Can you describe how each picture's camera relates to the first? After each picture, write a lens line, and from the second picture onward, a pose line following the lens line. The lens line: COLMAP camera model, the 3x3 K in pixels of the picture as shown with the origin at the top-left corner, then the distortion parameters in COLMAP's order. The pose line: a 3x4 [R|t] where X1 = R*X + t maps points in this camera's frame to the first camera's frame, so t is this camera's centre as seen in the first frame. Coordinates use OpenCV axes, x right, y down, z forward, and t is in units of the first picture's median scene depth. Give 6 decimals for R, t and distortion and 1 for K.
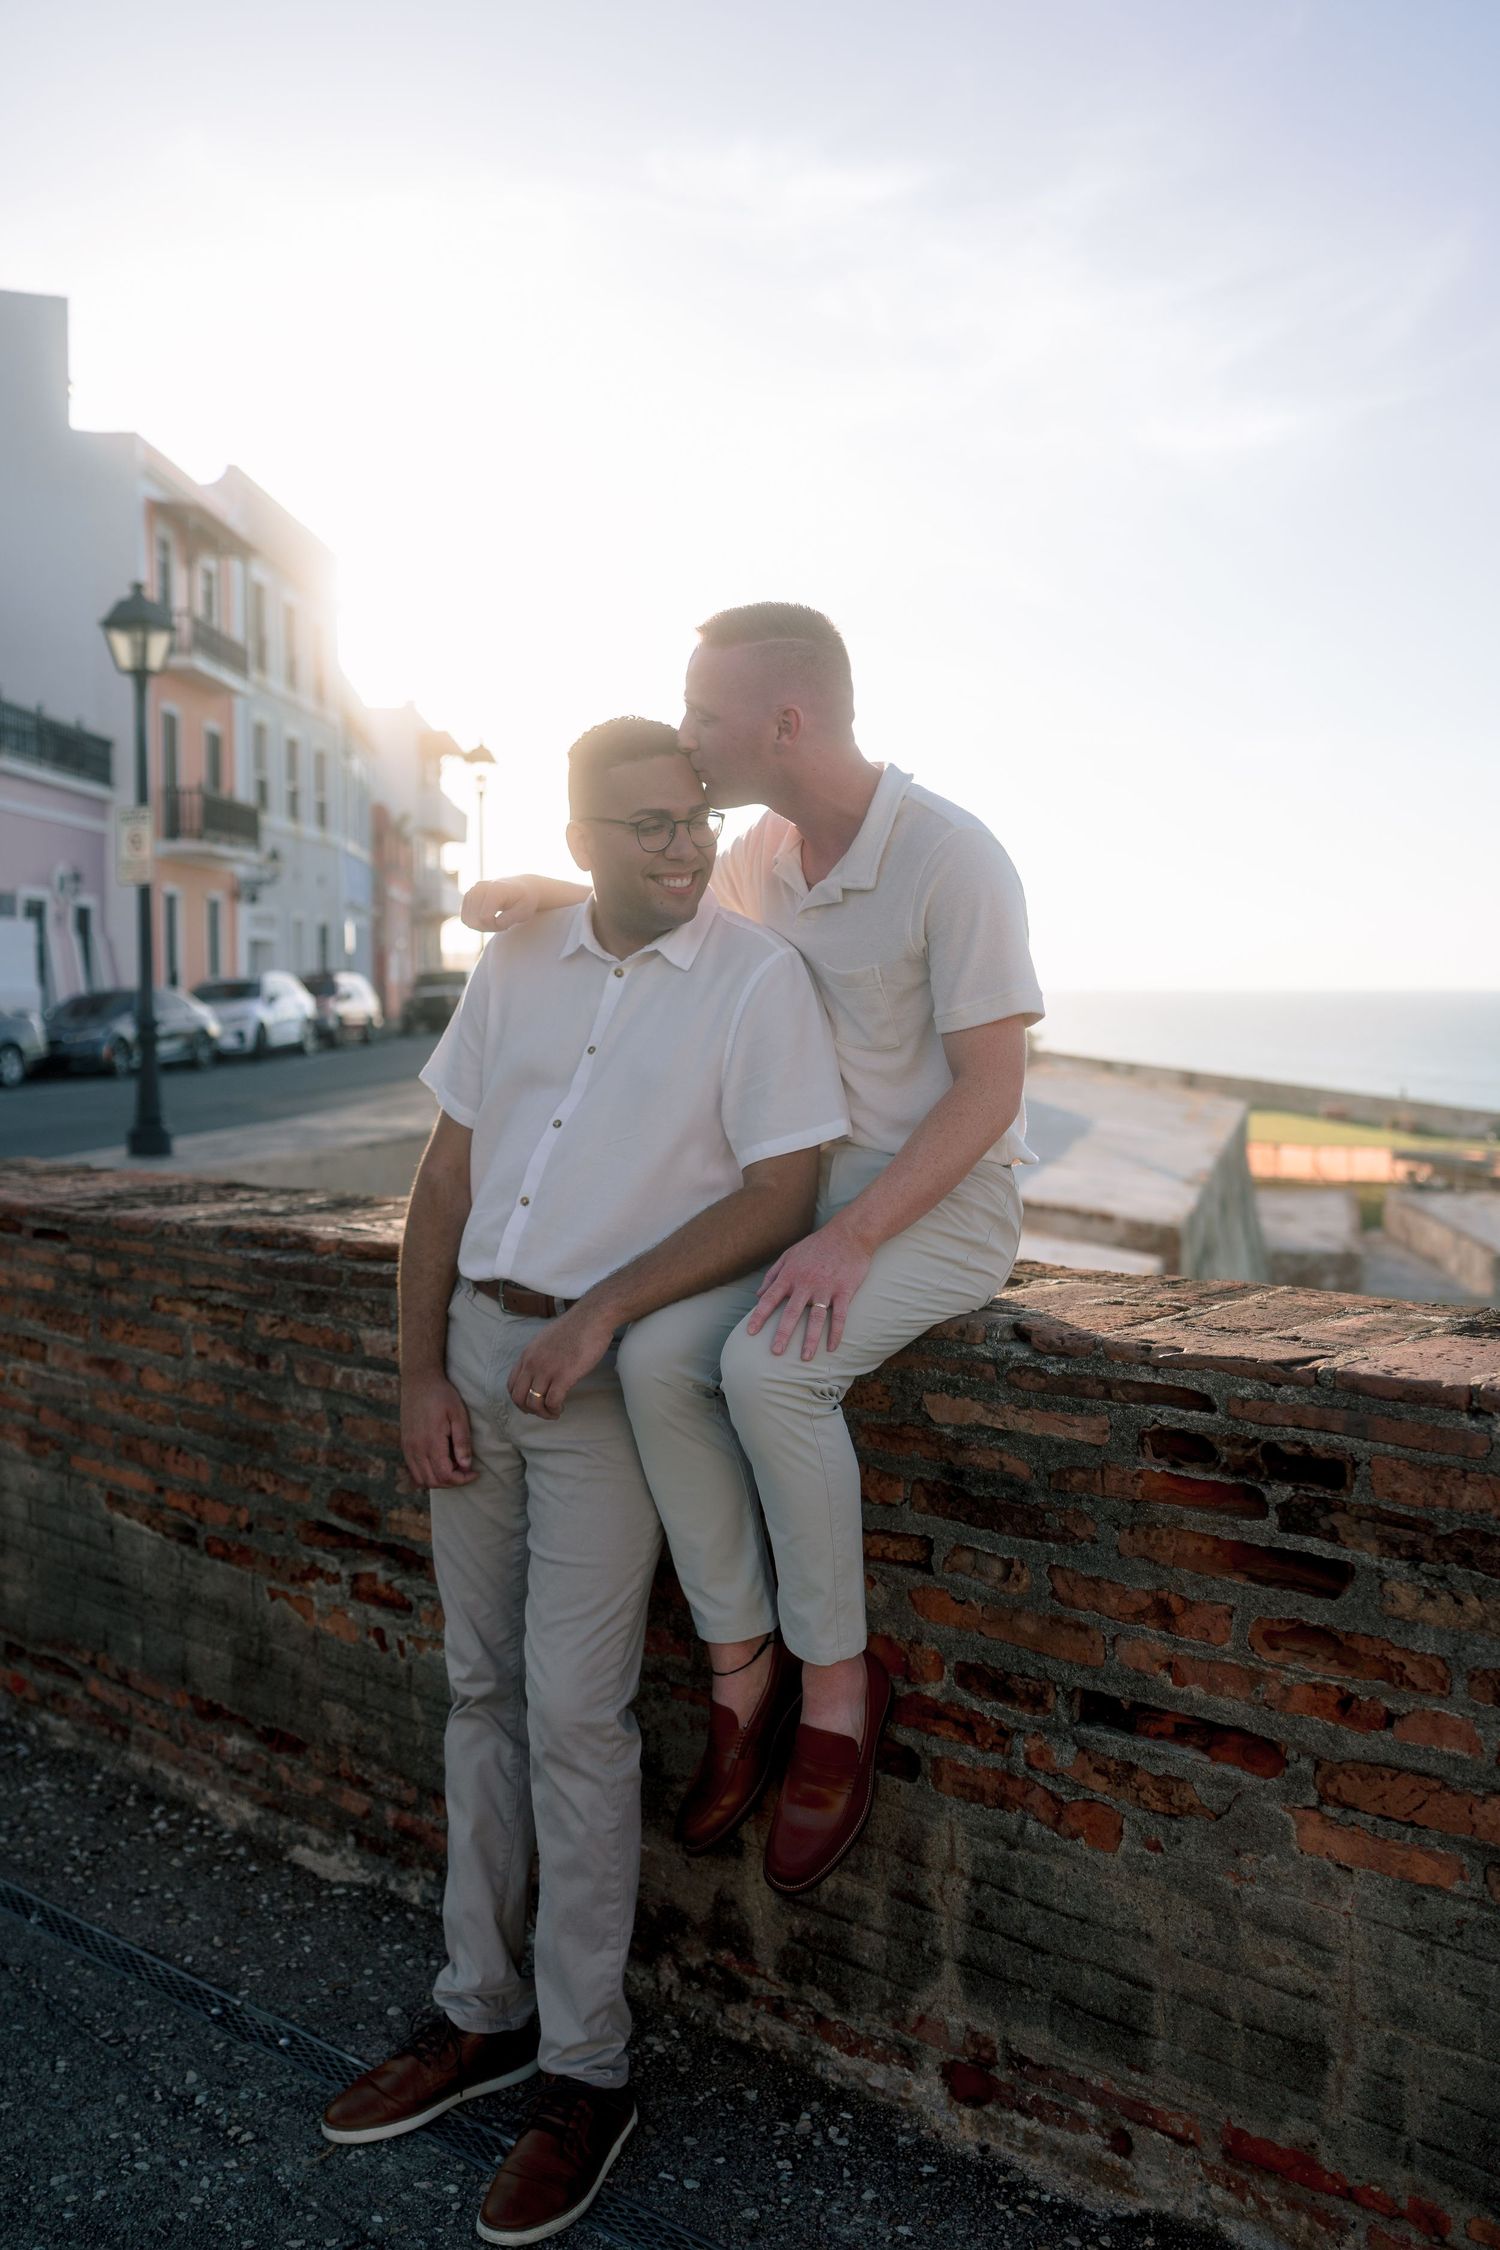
lens RADIAL K [[1922.3, 0, 741.0], [0, 1922.3, 1116.3], [0, 0, 1]] dist [-0.003145, -0.003983]
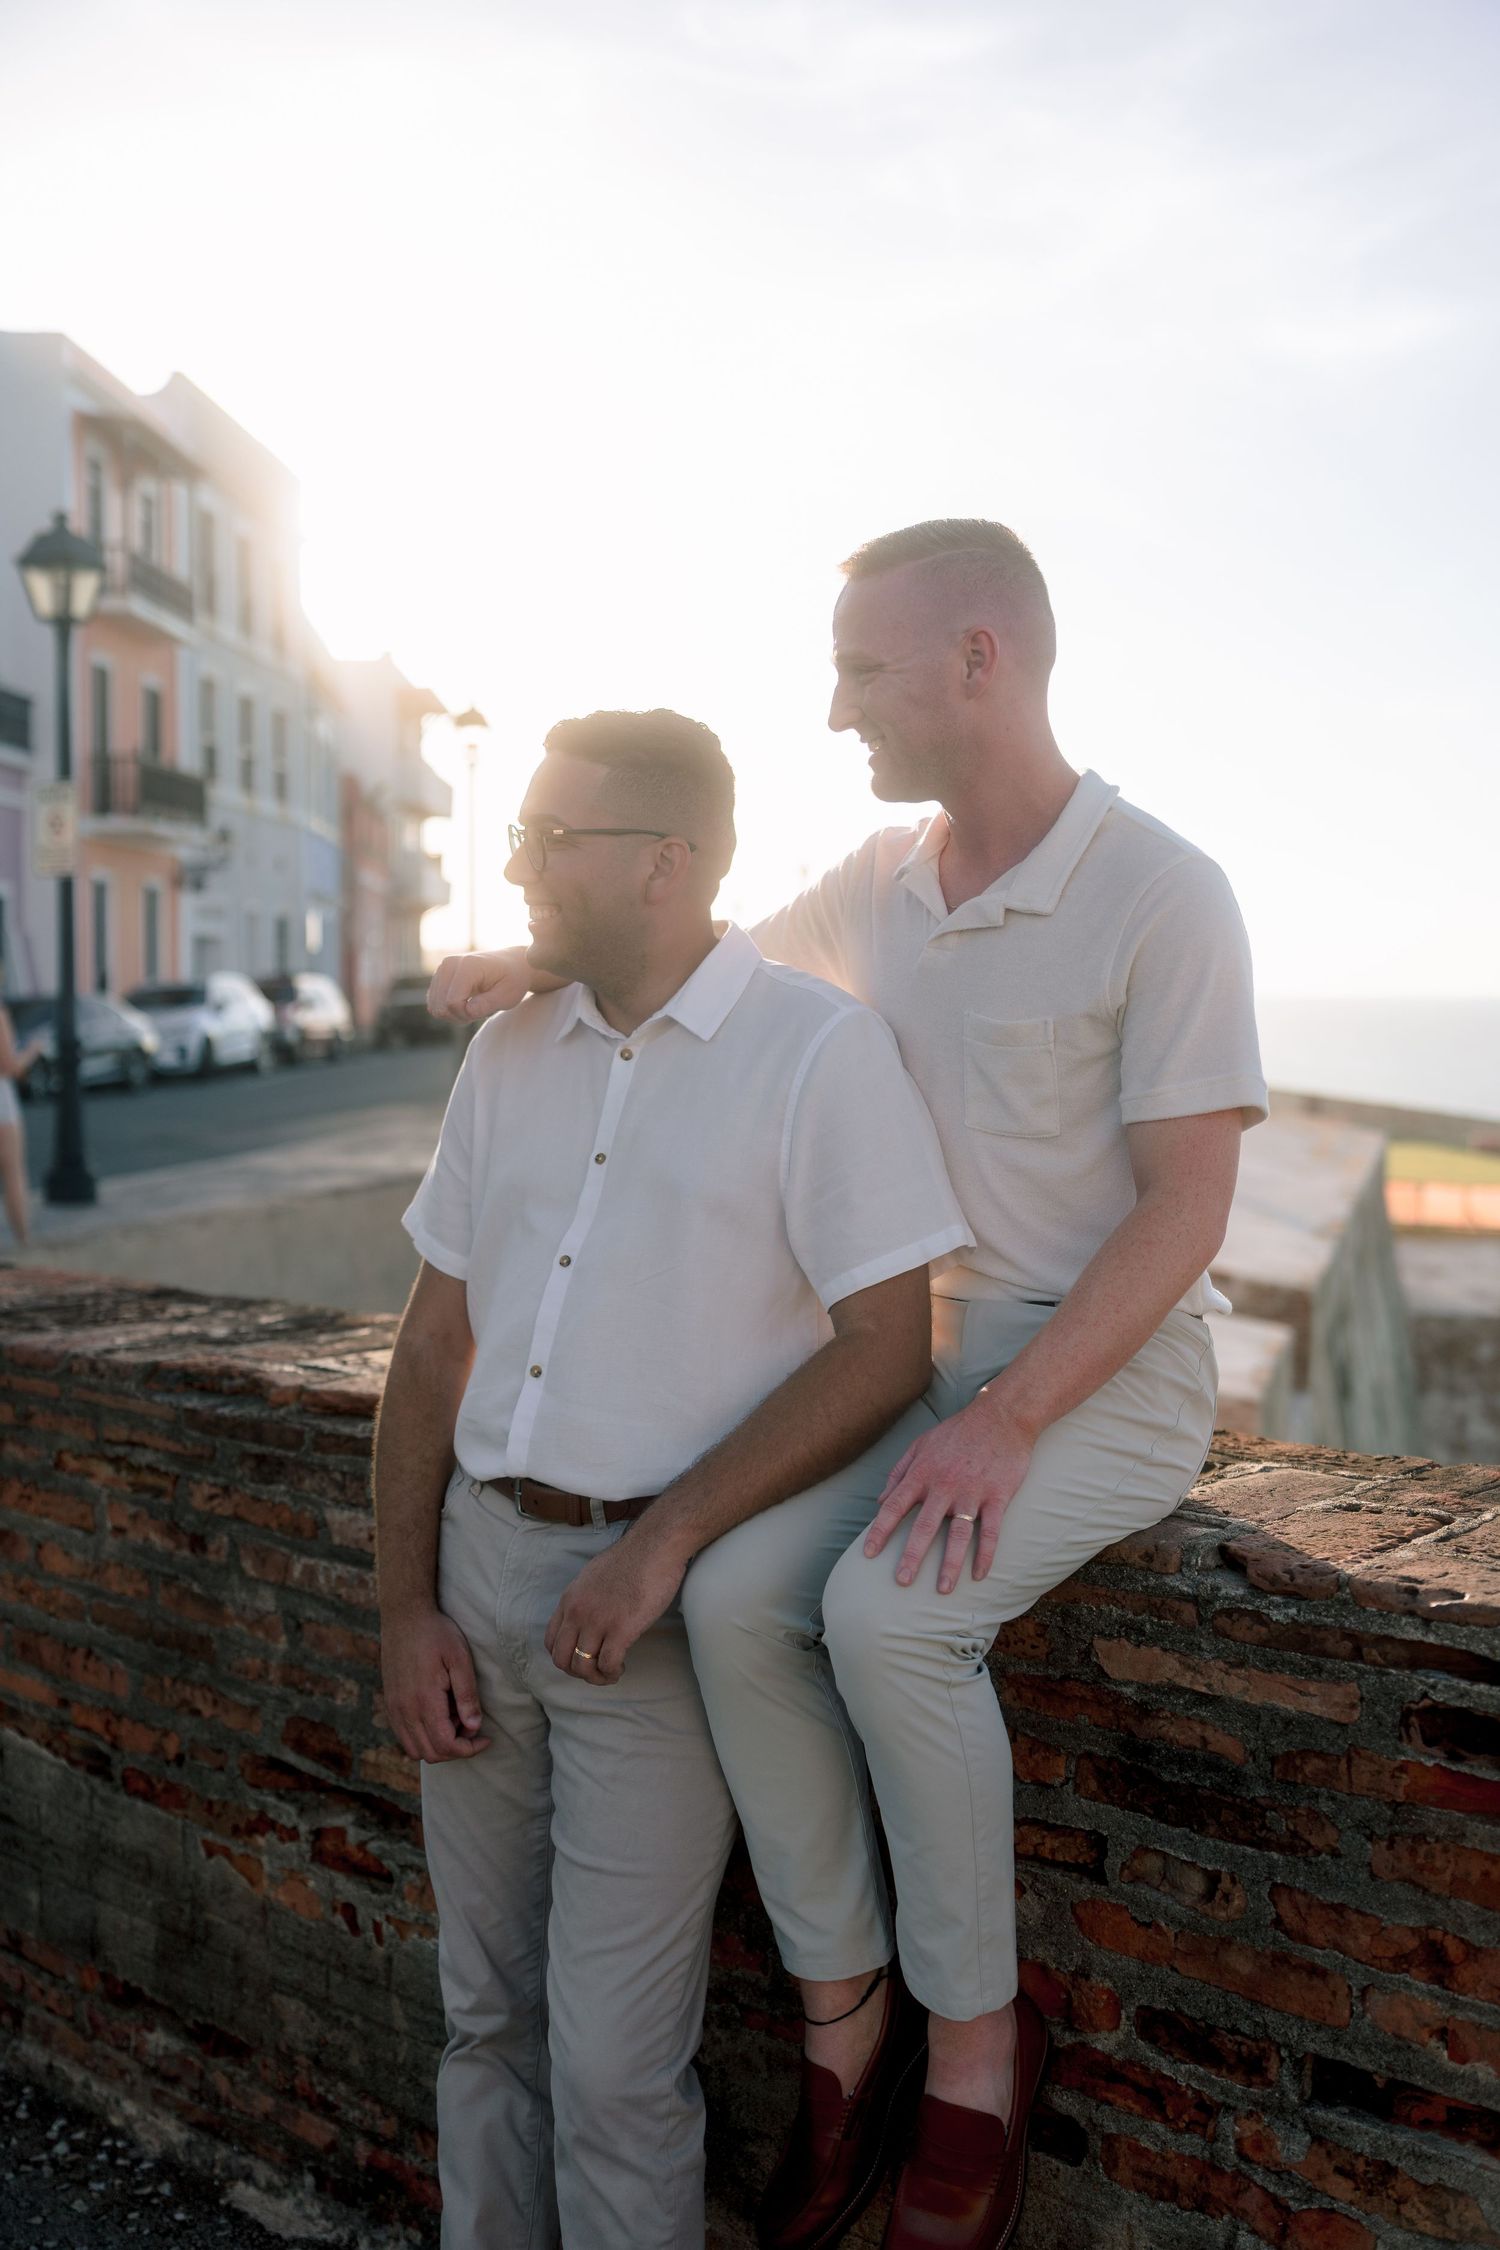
lens RADIAL K [[2280.4, 0, 759.7], [0, 2280.4, 1115.3], [0, 0, 1]] dist [-0.000899, 0.008569]
pose [[0.999967, 0.004339, -0.006821, -0.026624], [-0.004420, 0.999920, -0.011814, -0.042600], [0.006769, 0.011844, 0.999907, 0.121497]]
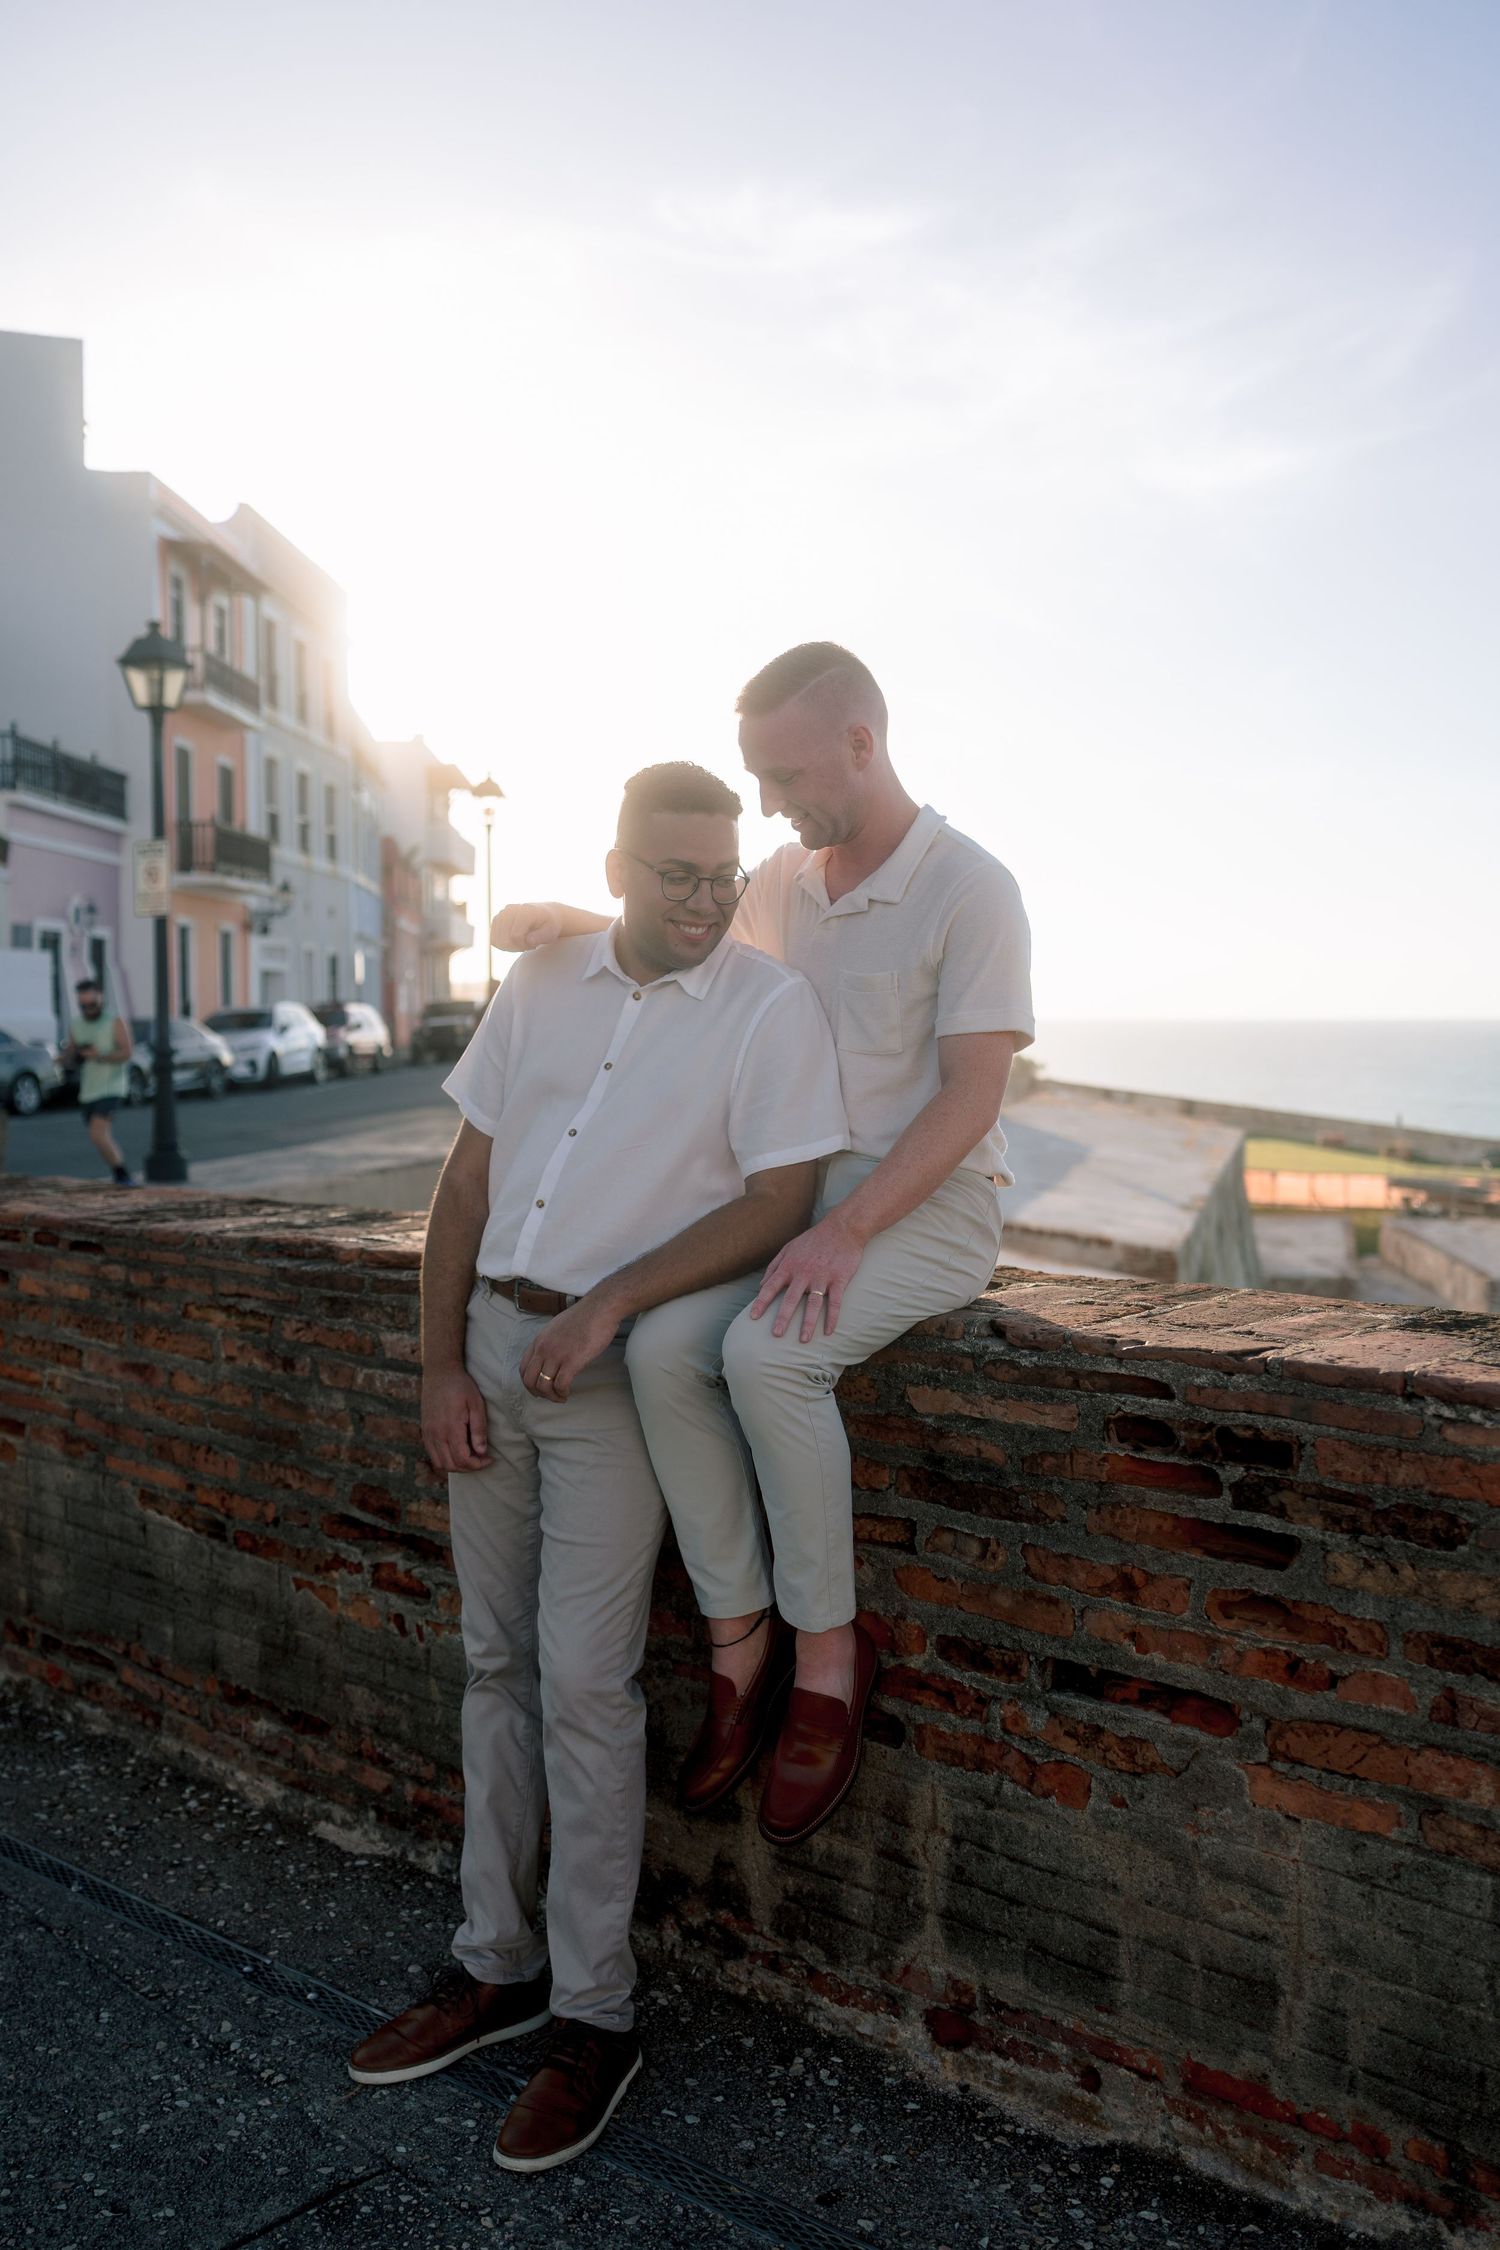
lens RADIAL K [[1902.4, 0, 741.3], [0, 1902.4, 1136.9], [0, 0, 1]] dist [-0.003371, -0.004504]
pose [[0.999997, -0.001014, -0.002288, 0.004462], [0.001004, 0.999990, -0.004277, 0.008682], [0.002292, 0.004274, 0.999988, -0.064522]]
